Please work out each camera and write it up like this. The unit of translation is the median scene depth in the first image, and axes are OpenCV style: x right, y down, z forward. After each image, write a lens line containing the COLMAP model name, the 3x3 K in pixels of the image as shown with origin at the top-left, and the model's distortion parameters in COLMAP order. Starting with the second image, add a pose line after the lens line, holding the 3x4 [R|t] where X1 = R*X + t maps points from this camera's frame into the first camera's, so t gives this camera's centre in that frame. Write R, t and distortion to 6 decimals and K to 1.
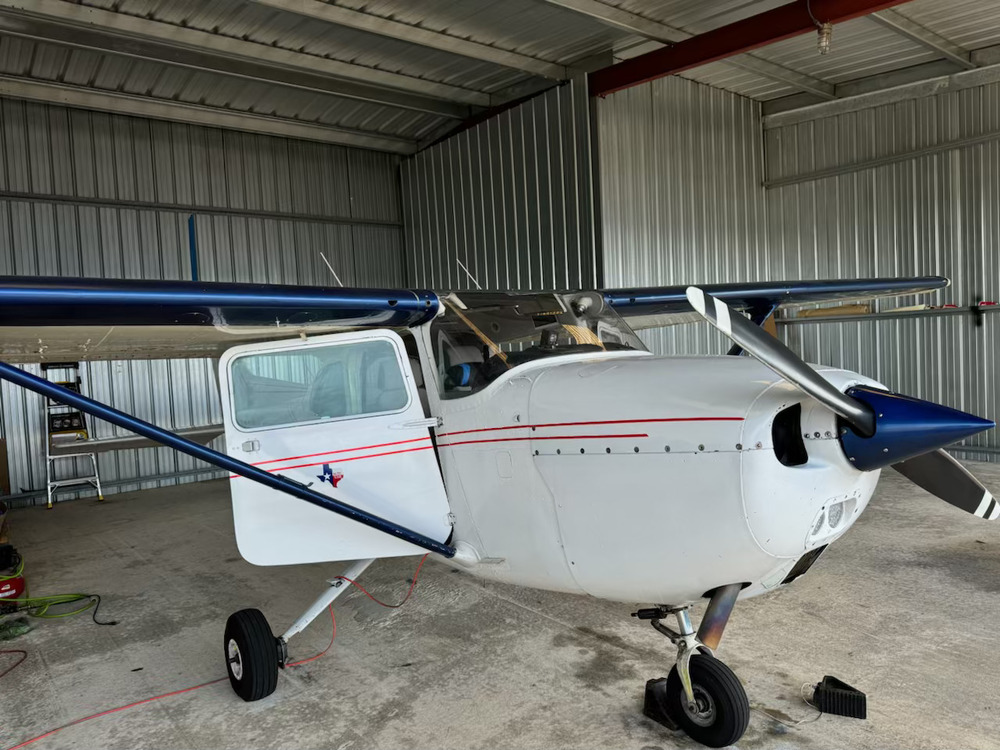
lens RADIAL K [[710.0, 0, 497.6], [0, 710.0, 382.8], [0, 0, 1]] dist [0.018683, -0.023877]
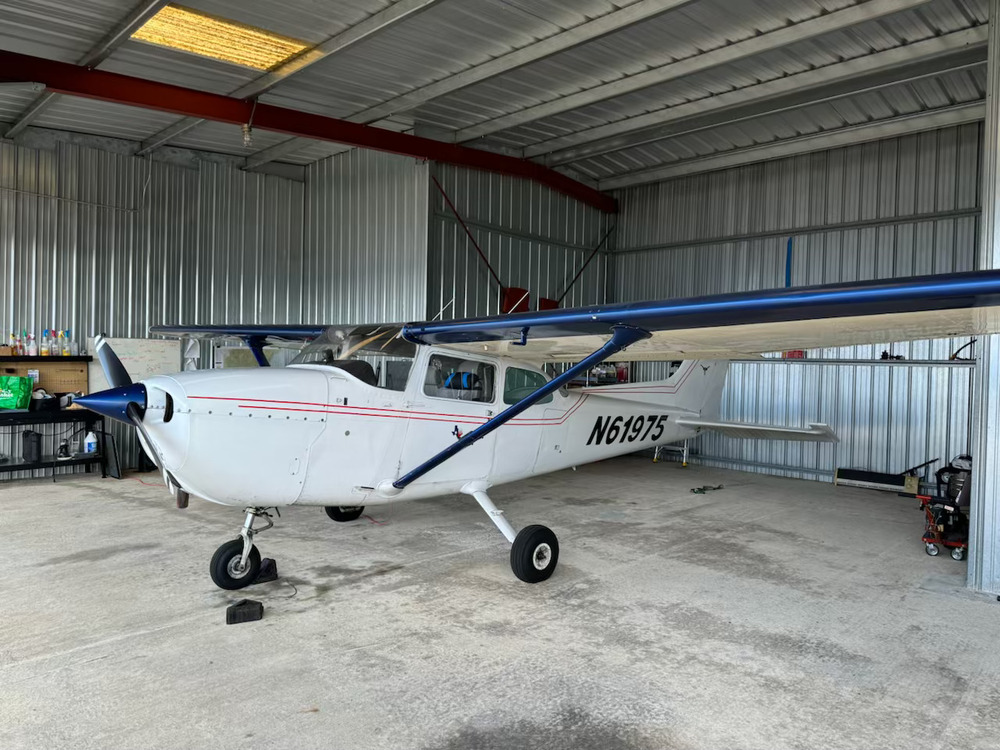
lens RADIAL K [[710.0, 0, 507.0], [0, 710.0, 376.5], [0, 0, 1]] dist [0.018683, -0.023877]
pose [[0.140392, 0.074744, -0.987271, 0.735045], [-0.082356, 0.994572, 0.063586, -0.062078], [0.986665, 0.072380, 0.145785, 0.486245]]
